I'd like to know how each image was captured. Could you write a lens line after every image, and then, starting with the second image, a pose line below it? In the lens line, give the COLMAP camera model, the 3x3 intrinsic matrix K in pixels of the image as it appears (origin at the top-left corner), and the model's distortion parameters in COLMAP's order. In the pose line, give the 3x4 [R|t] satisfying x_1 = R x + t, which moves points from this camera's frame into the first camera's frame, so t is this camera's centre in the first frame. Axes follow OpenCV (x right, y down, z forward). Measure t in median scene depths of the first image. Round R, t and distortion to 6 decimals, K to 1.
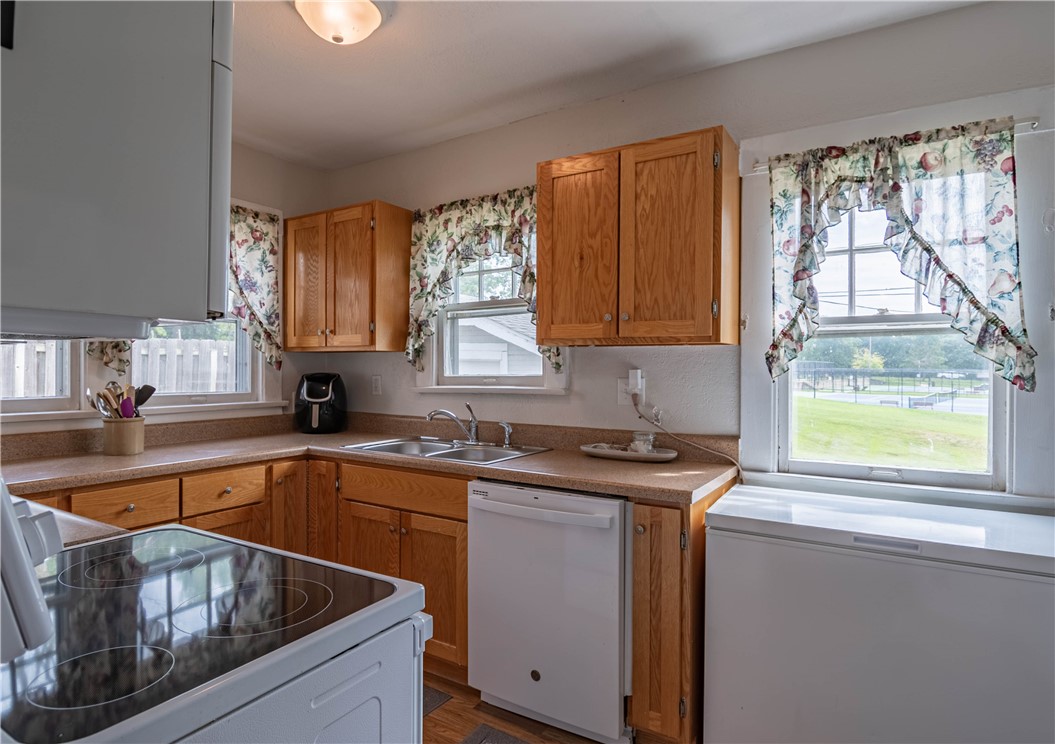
lens RADIAL K [[588.9, 0, 527.4], [0, 588.9, 368.8], [0, 0, 1]] dist [-0.000499, -0.000202]
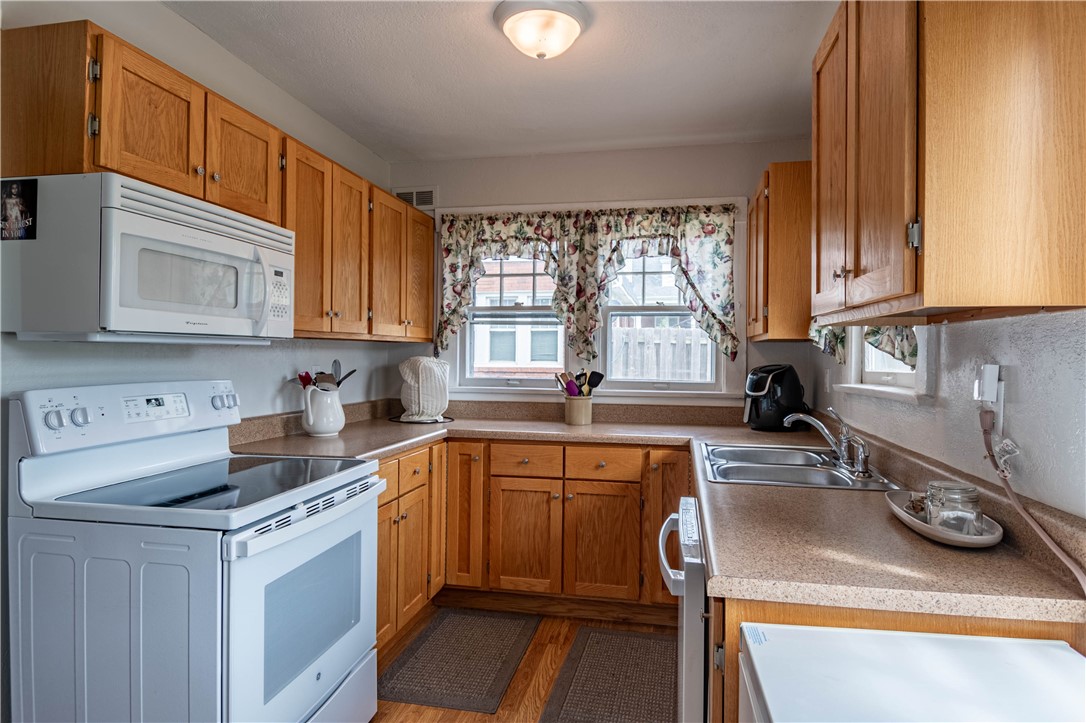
lens RADIAL K [[608.9, 0, 543.6], [0, 608.9, 358.5], [0, 0, 1]] dist [-0.003406, -0.000165]
pose [[0.339561, 0.003171, -0.940579, 0.434075], [-0.007964, 0.999968, 0.000496, -0.000462], [0.940550, 0.007322, 0.339576, 0.370088]]
